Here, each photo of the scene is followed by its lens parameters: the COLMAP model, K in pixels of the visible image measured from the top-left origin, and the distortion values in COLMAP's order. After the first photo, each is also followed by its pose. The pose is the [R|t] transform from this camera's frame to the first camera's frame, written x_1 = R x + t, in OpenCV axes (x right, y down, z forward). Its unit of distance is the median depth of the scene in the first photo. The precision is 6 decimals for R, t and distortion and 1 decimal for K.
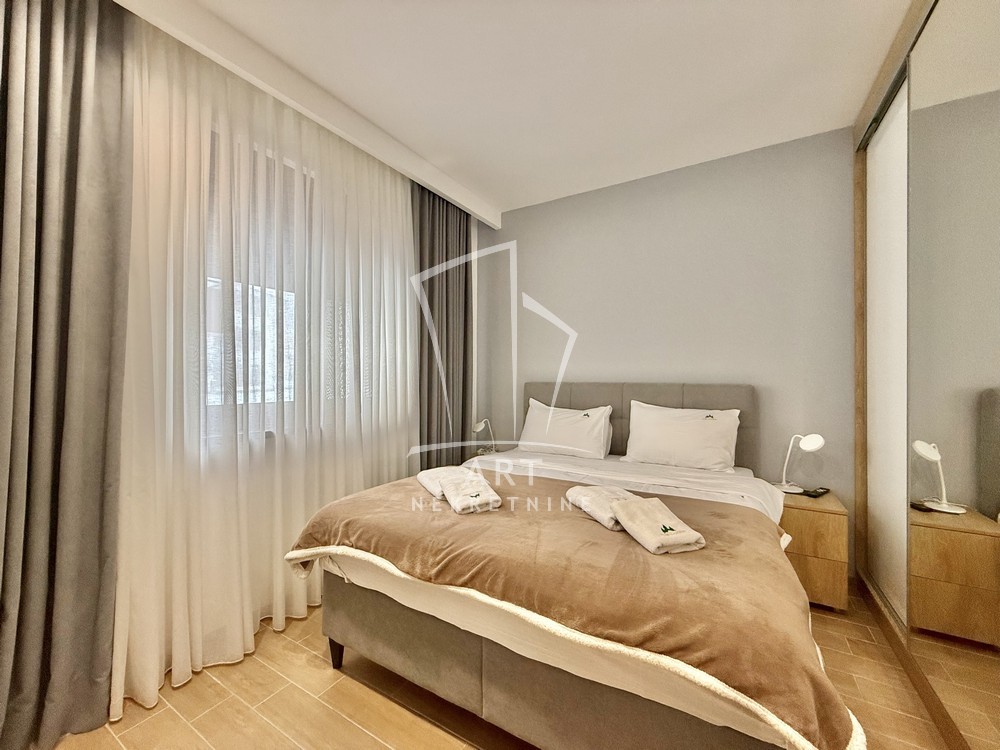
lens RADIAL K [[394.8, 0, 494.8], [0, 394.8, 374.6], [0, 0, 1]] dist [0.000738, -0.004141]
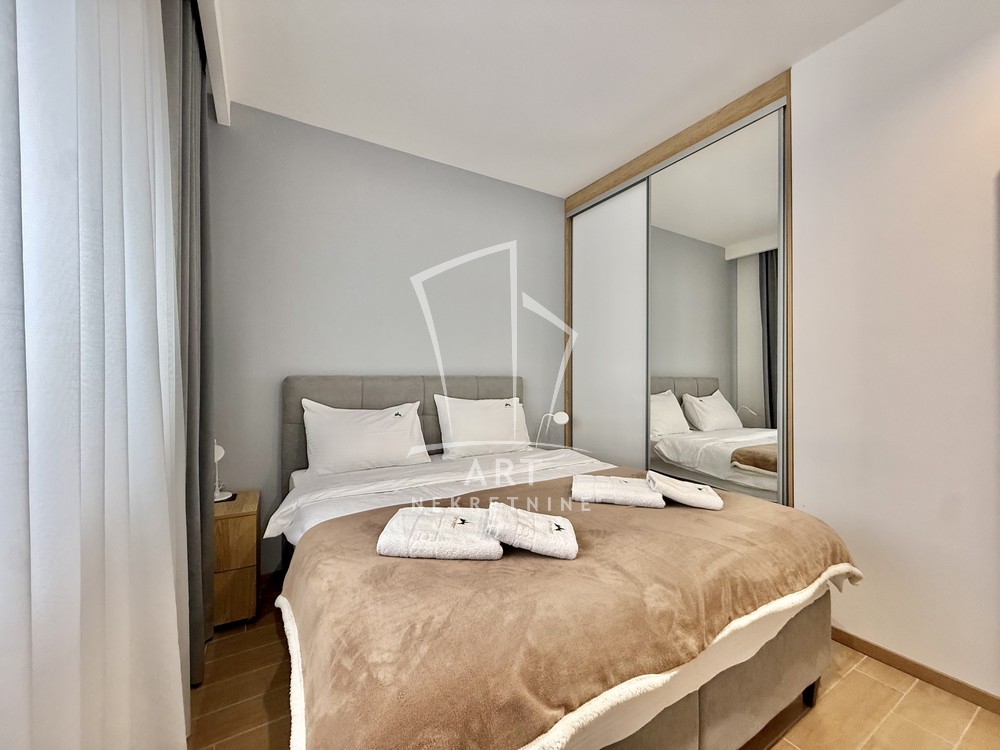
lens RADIAL K [[399.9, 0, 499.1], [0, 399.9, 380.2], [0, 0, 1]] dist [0.000815, 0.000232]
pose [[0.475318, -0.005554, 0.879796, -0.428179], [0.004341, 0.999983, 0.003968, 0.031319], [-0.879803, 0.001933, 0.475334, 0.464237]]
